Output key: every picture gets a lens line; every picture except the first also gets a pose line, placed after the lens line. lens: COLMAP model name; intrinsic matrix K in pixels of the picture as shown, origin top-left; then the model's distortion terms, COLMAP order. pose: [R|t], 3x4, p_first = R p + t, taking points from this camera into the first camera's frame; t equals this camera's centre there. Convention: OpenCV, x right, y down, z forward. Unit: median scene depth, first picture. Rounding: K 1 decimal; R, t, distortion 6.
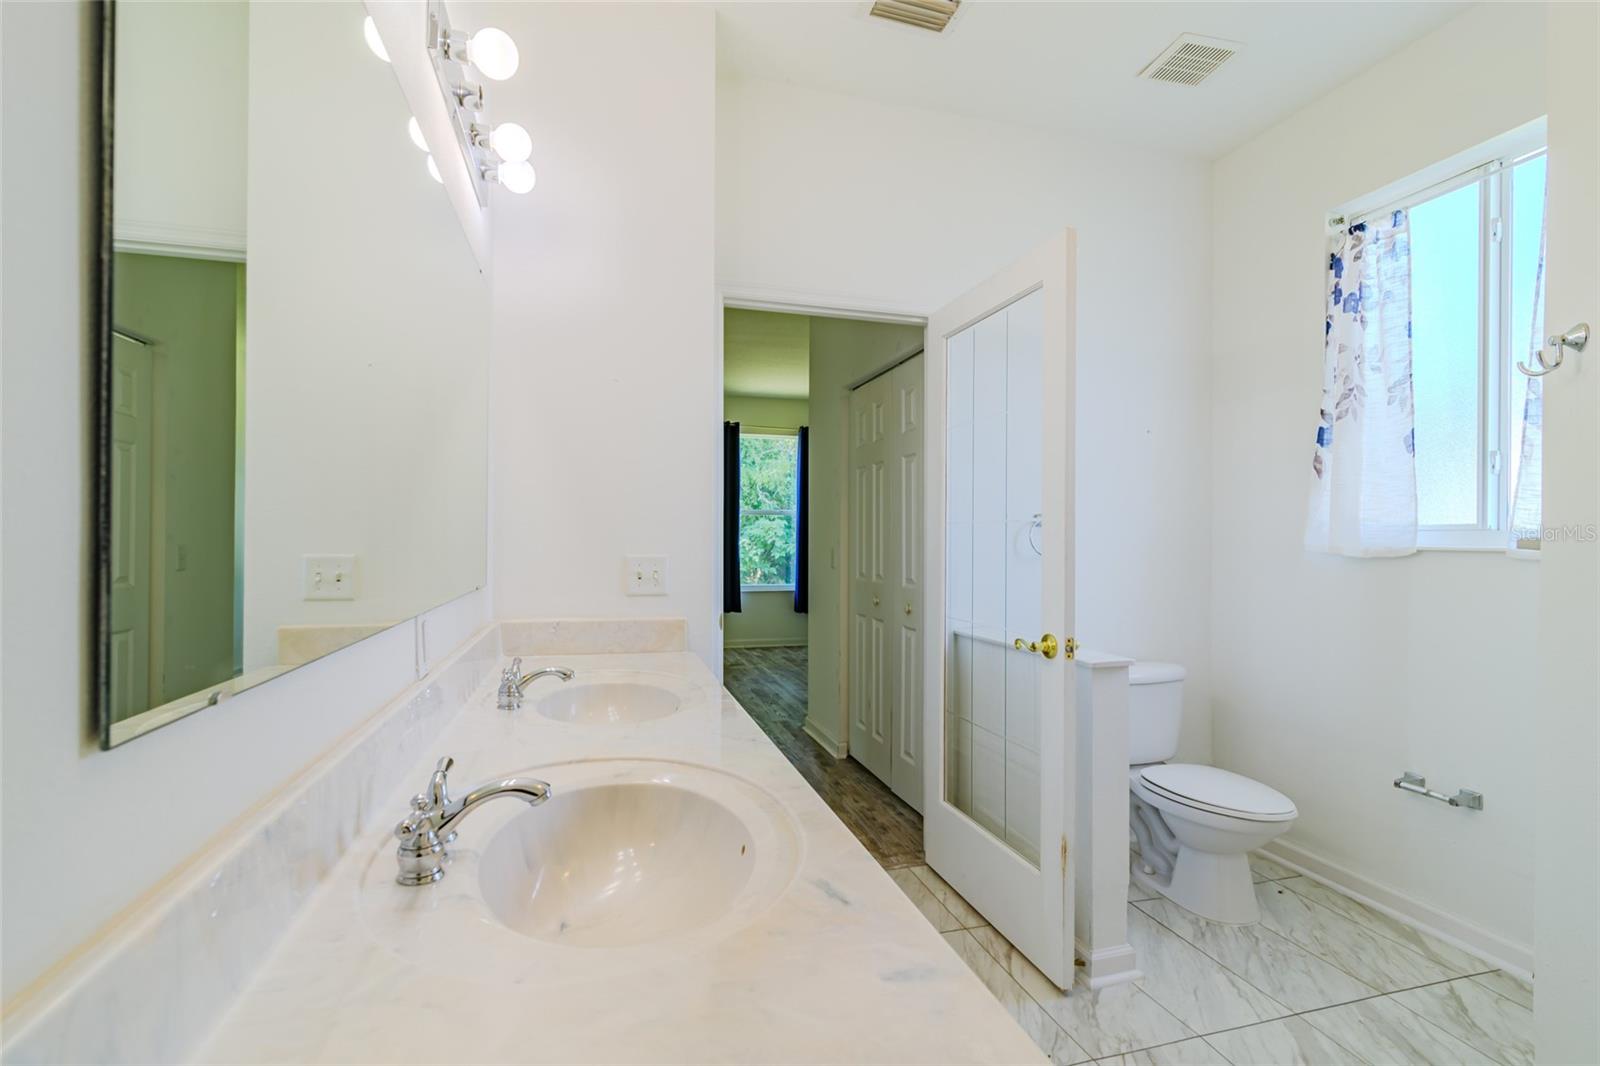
lens RADIAL K [[730.6, 0, 800.3], [0, 730.6, 537.1], [0, 0, 1]] dist [-0.002257, 0.000697]
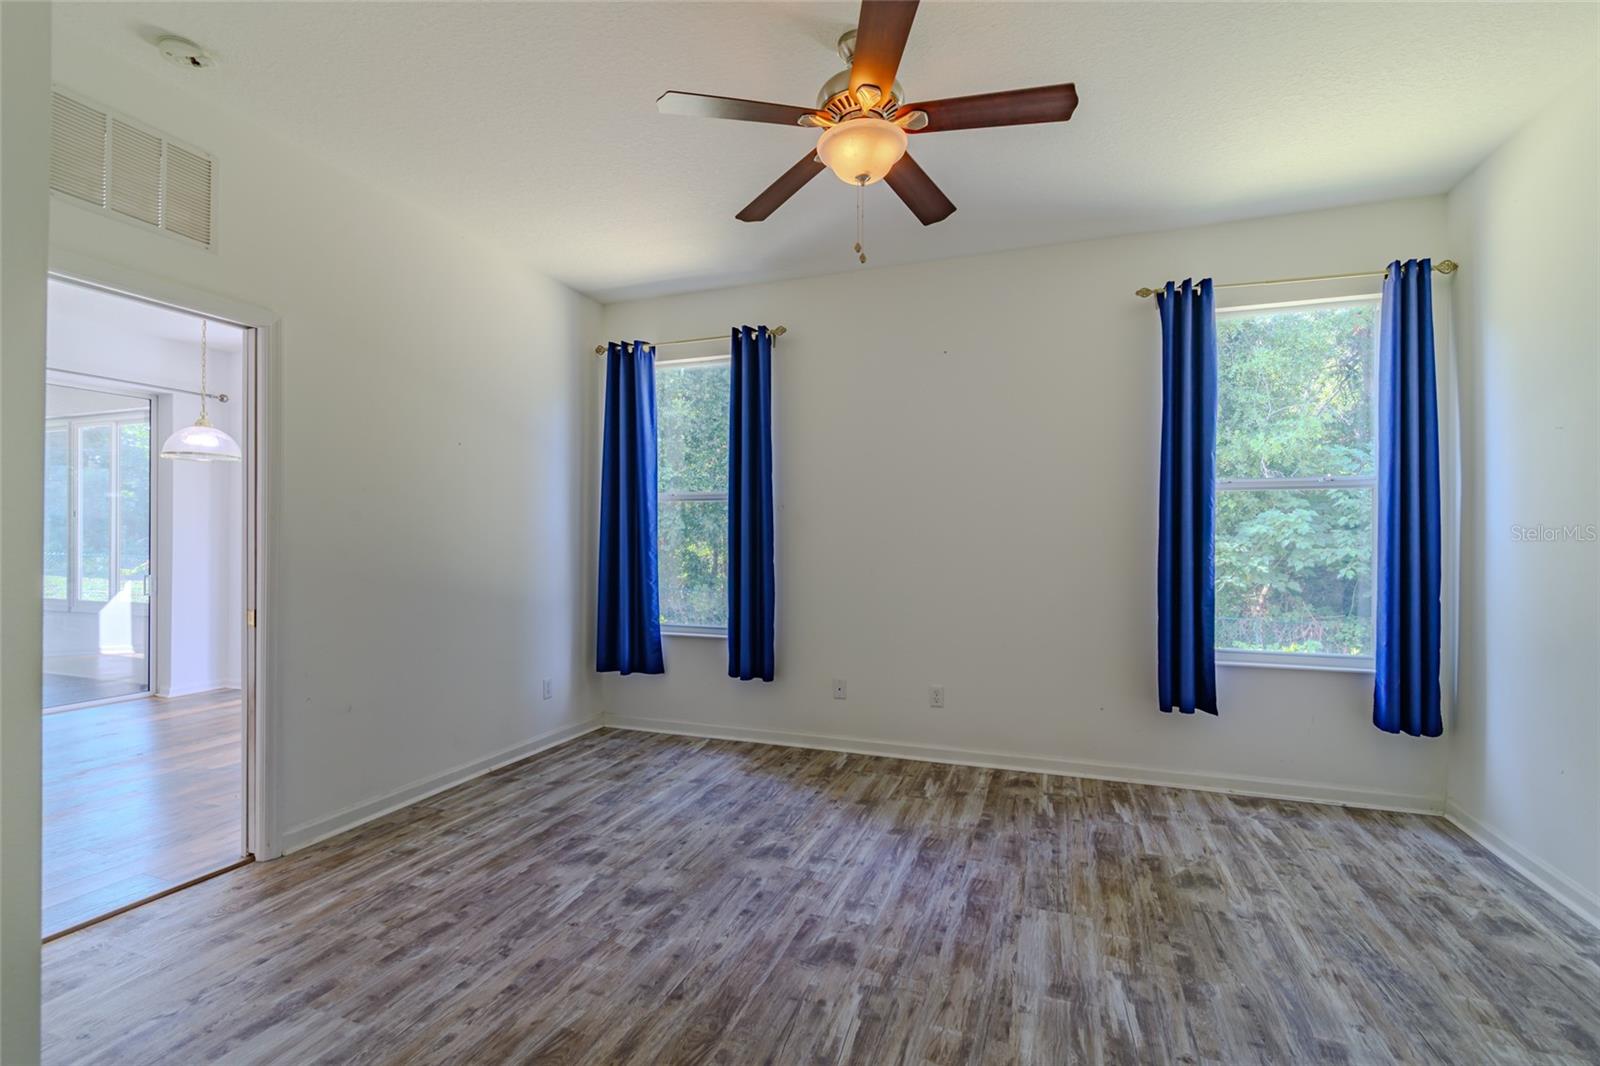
lens RADIAL K [[730.6, 0, 797.5], [0, 730.6, 535.8], [0, 0, 1]] dist [-0.002257, 0.000697]
pose [[0.810509, -0.007600, -0.585677, -0.012295], [0.006180, 0.999971, -0.004425, -0.000349], [0.585694, -0.000033, 0.810533, 0.206911]]
